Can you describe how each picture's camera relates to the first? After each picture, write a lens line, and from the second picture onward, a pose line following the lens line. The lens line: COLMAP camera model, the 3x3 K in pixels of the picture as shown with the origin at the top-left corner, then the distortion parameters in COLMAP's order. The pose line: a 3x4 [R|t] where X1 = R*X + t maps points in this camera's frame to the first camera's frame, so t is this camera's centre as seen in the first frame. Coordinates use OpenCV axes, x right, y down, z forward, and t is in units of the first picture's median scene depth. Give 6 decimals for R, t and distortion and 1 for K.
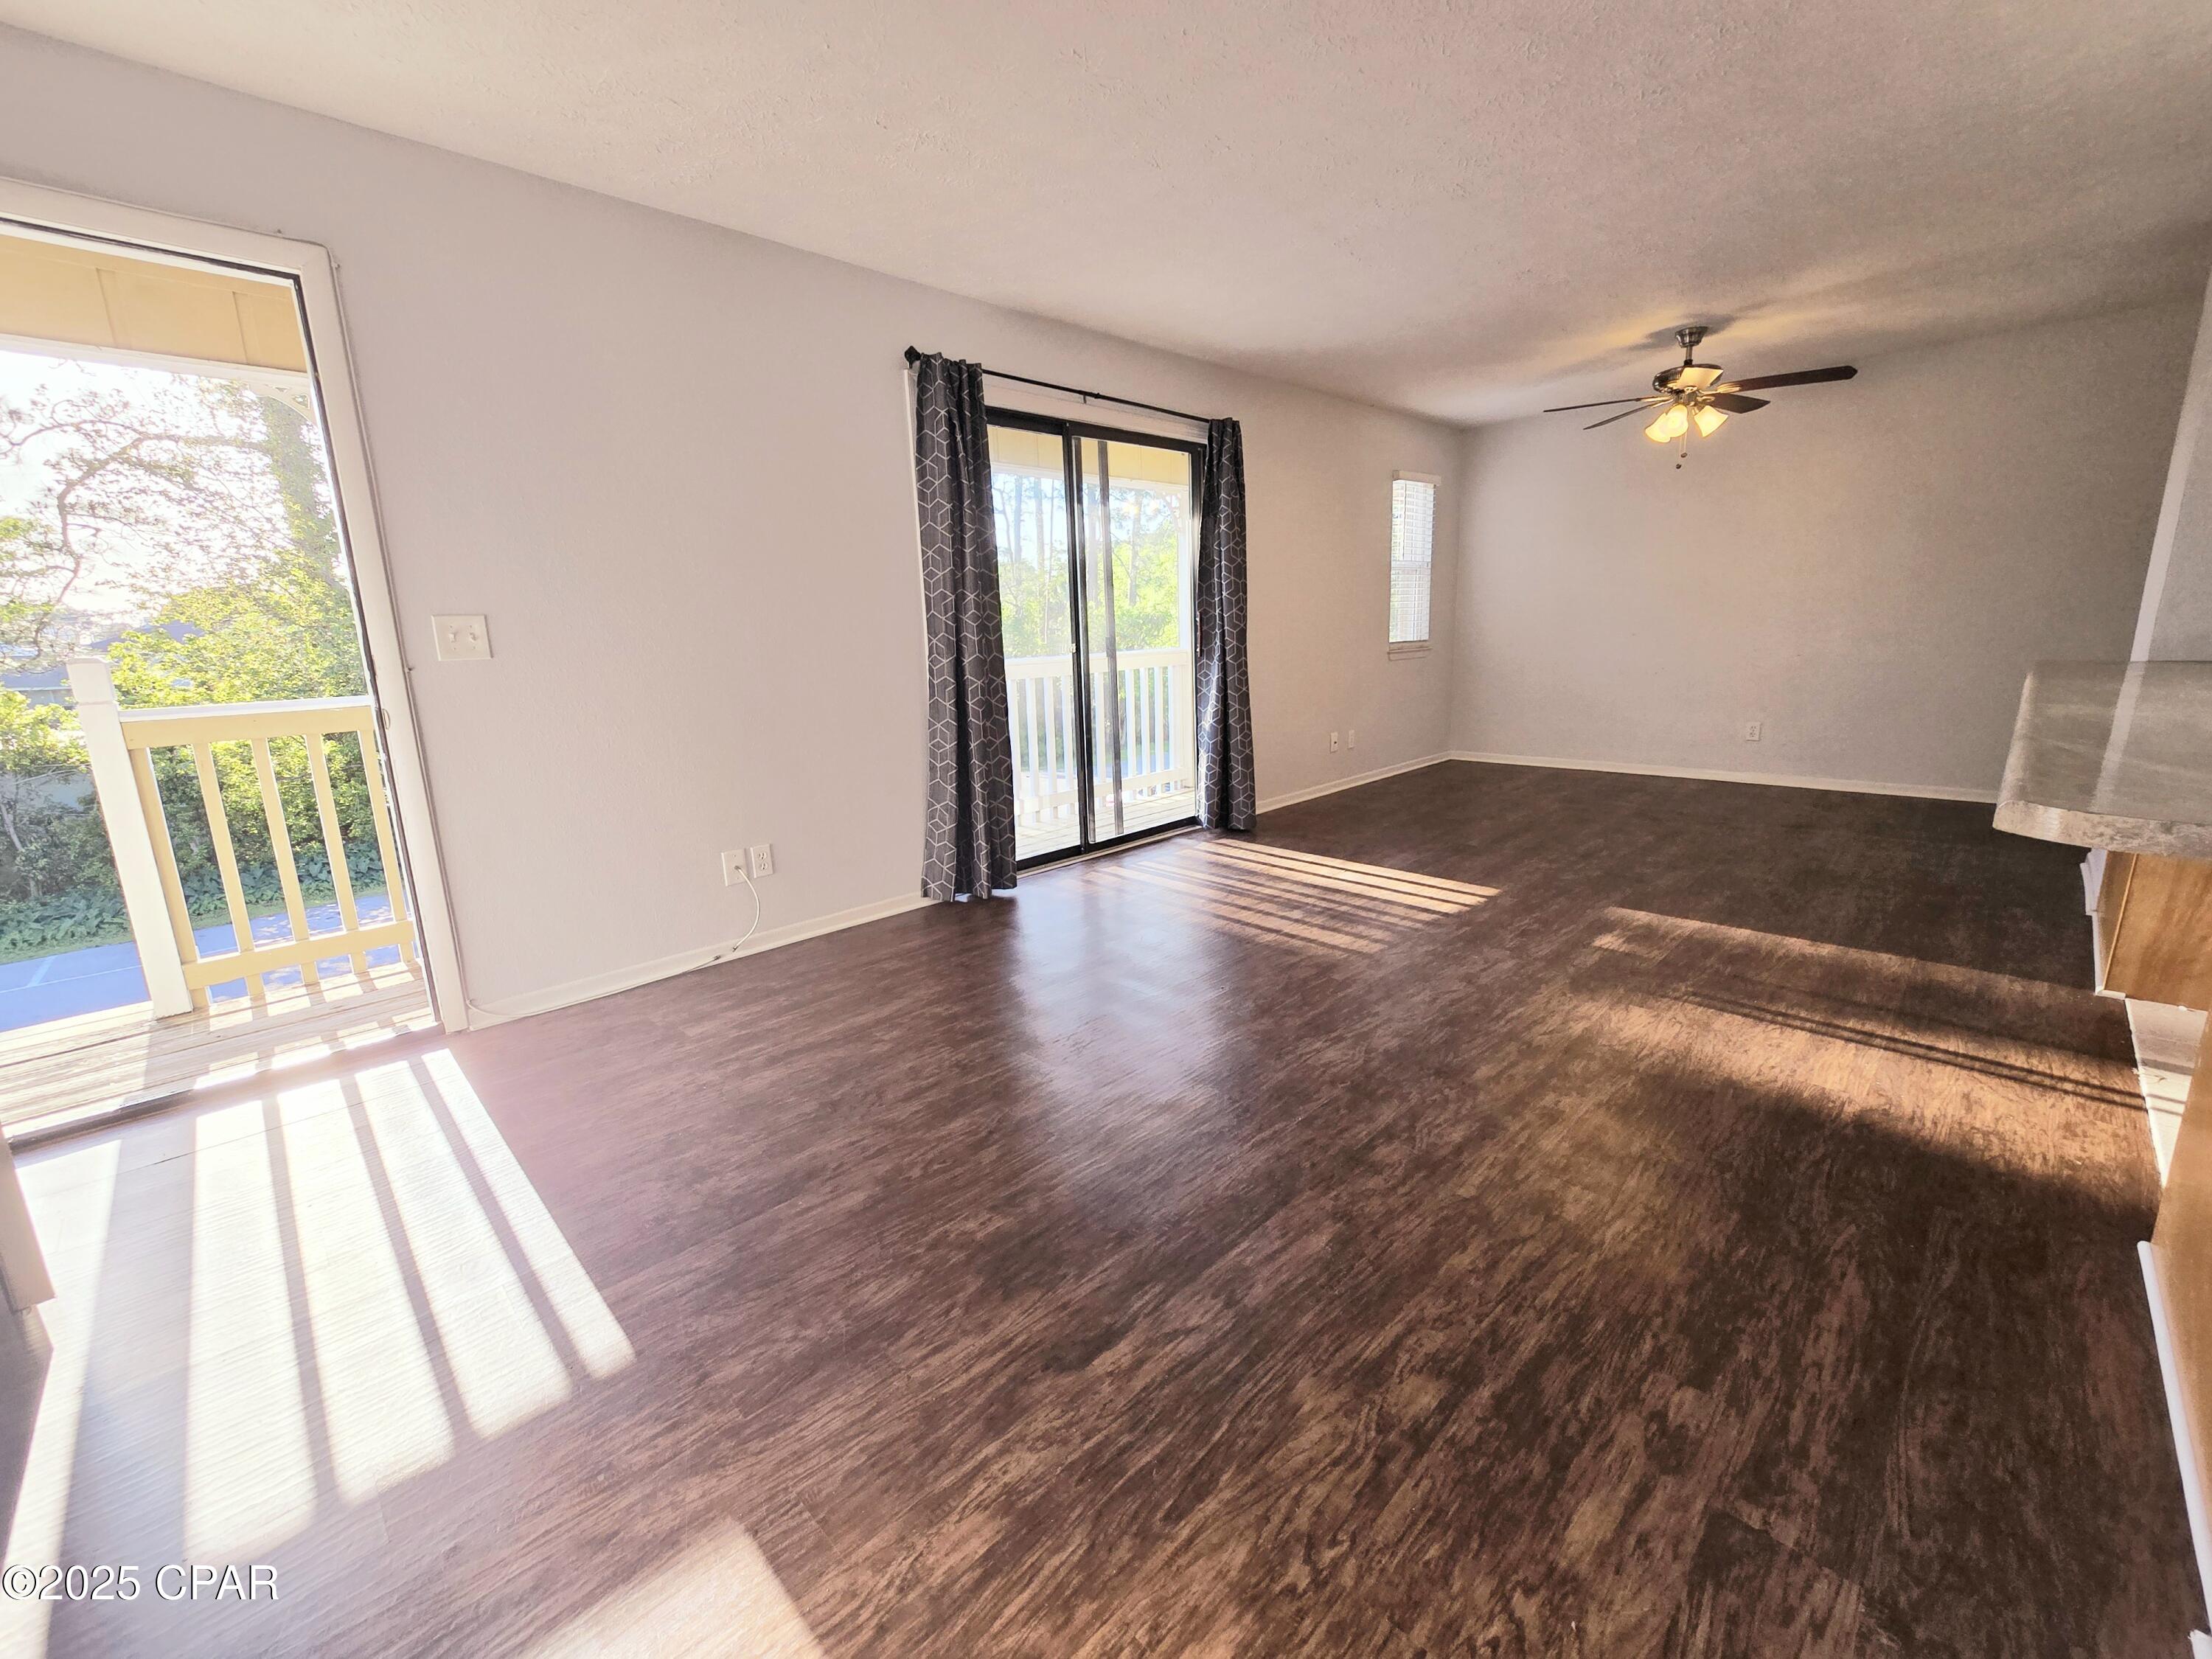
lens RADIAL K [[891.3, 0, 1111.3], [0, 891.3, 817.2], [0, 0, 1]] dist [0.007995, 0.000049]
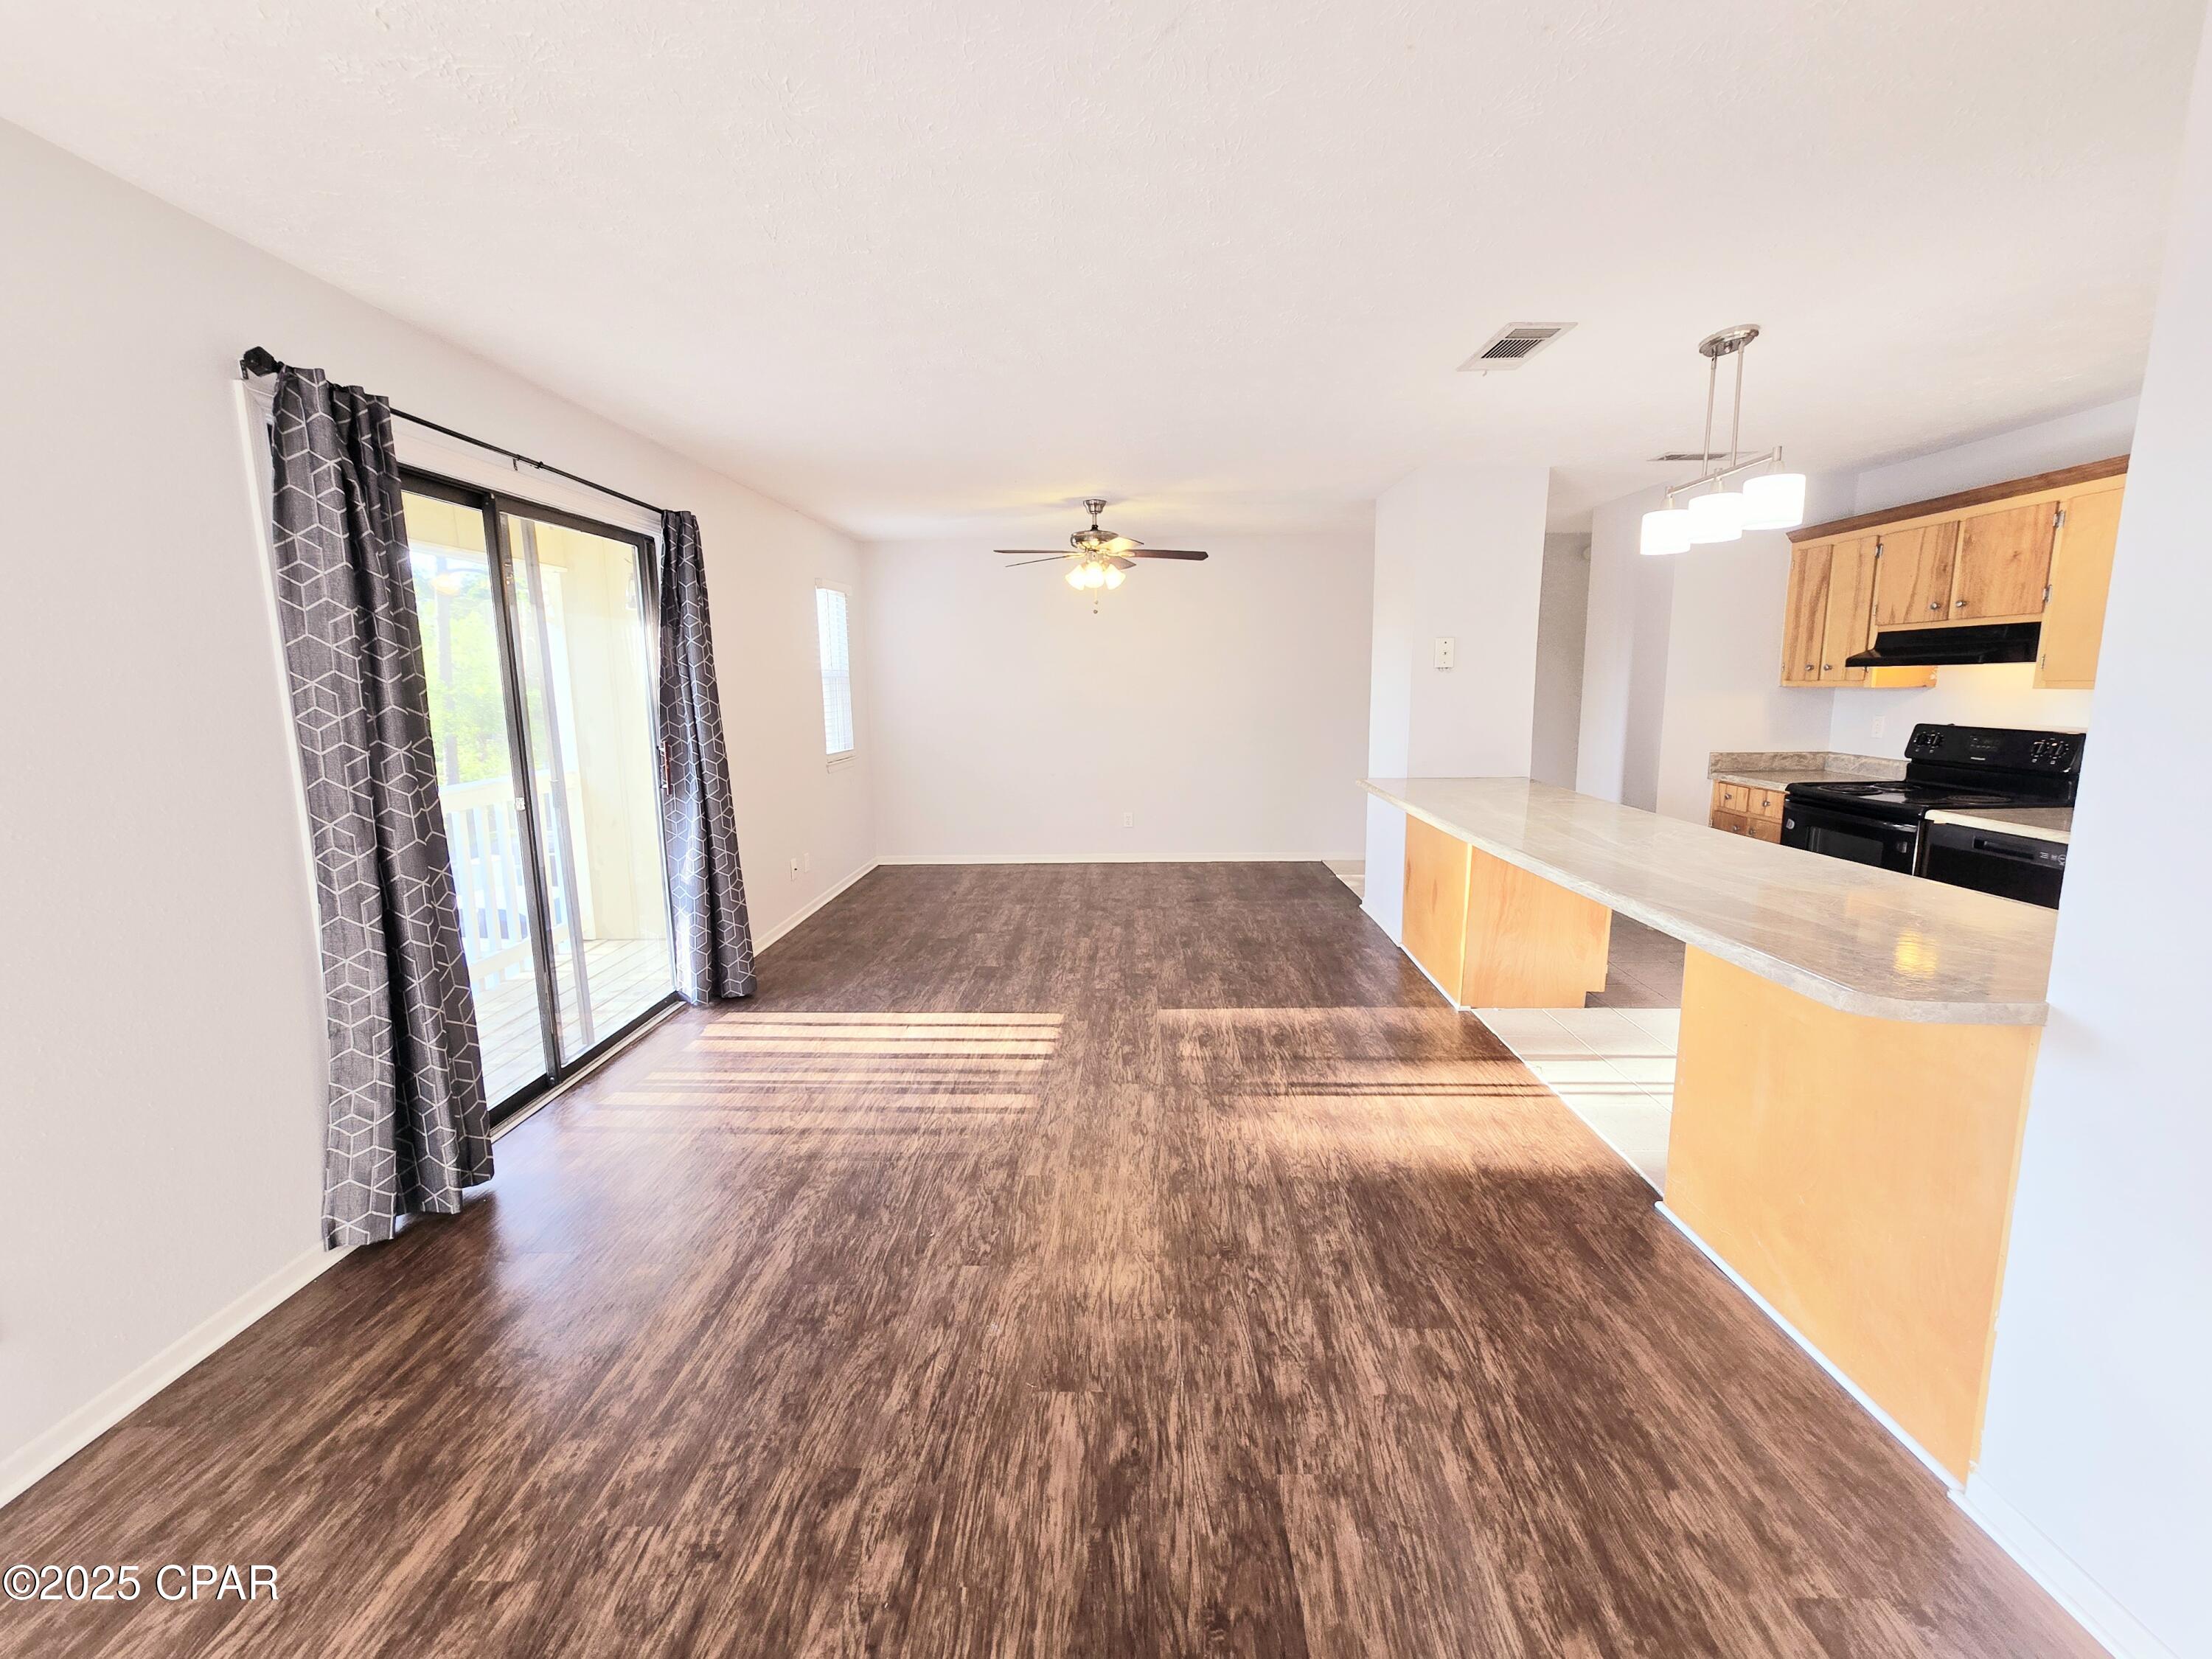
lens RADIAL K [[901.5, 0, 1106.0], [0, 901.5, 829.5], [0, 0, 1]] dist [-0.002245, -0.000085]
pose [[0.727865, -0.089428, 0.679864, -0.226607], [0.135882, 0.990609, -0.015173, -0.112894], [-0.672122, 0.103425, 0.733181, 0.197204]]
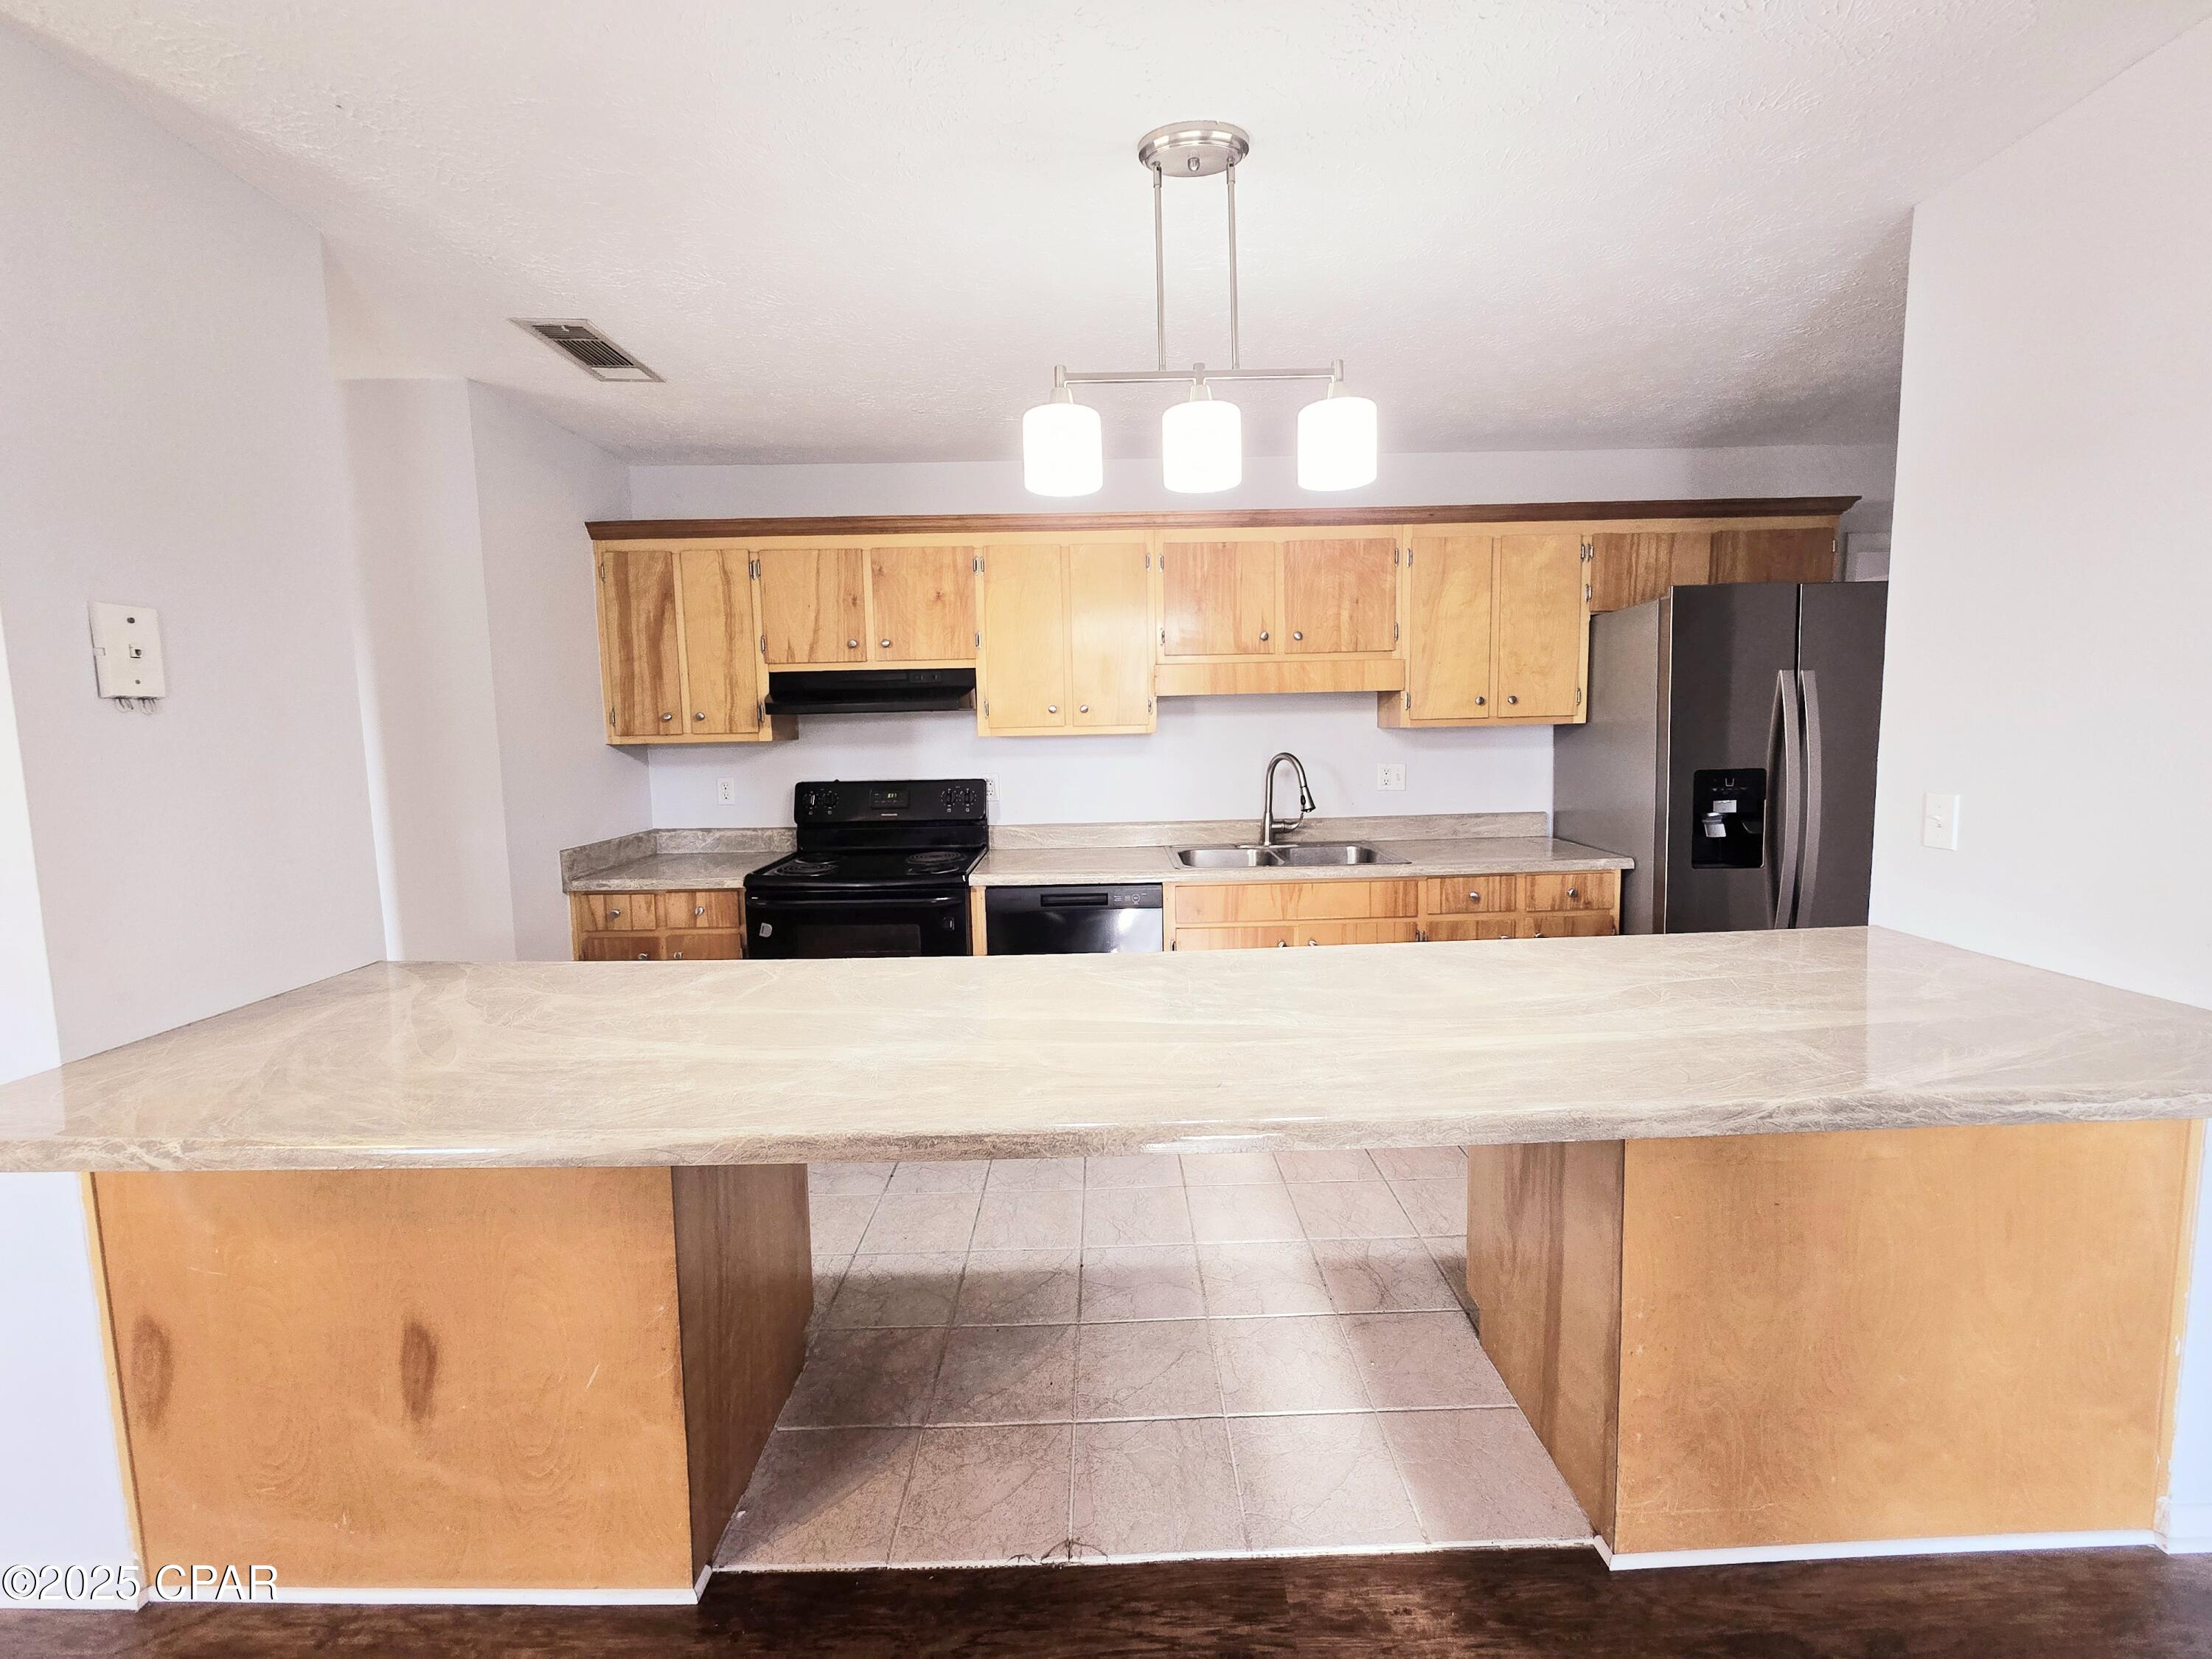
lens RADIAL K [[901.5, 0, 1106.0], [0, 901.5, 829.5], [0, 0, 1]] dist [-0.002245, -0.000085]
pose [[-0.705696, -0.036110, 0.707594, 0.389205], [0.192199, 0.951496, 0.240240, -0.245957], [-0.681948, 0.305536, -0.664526, 0.764160]]
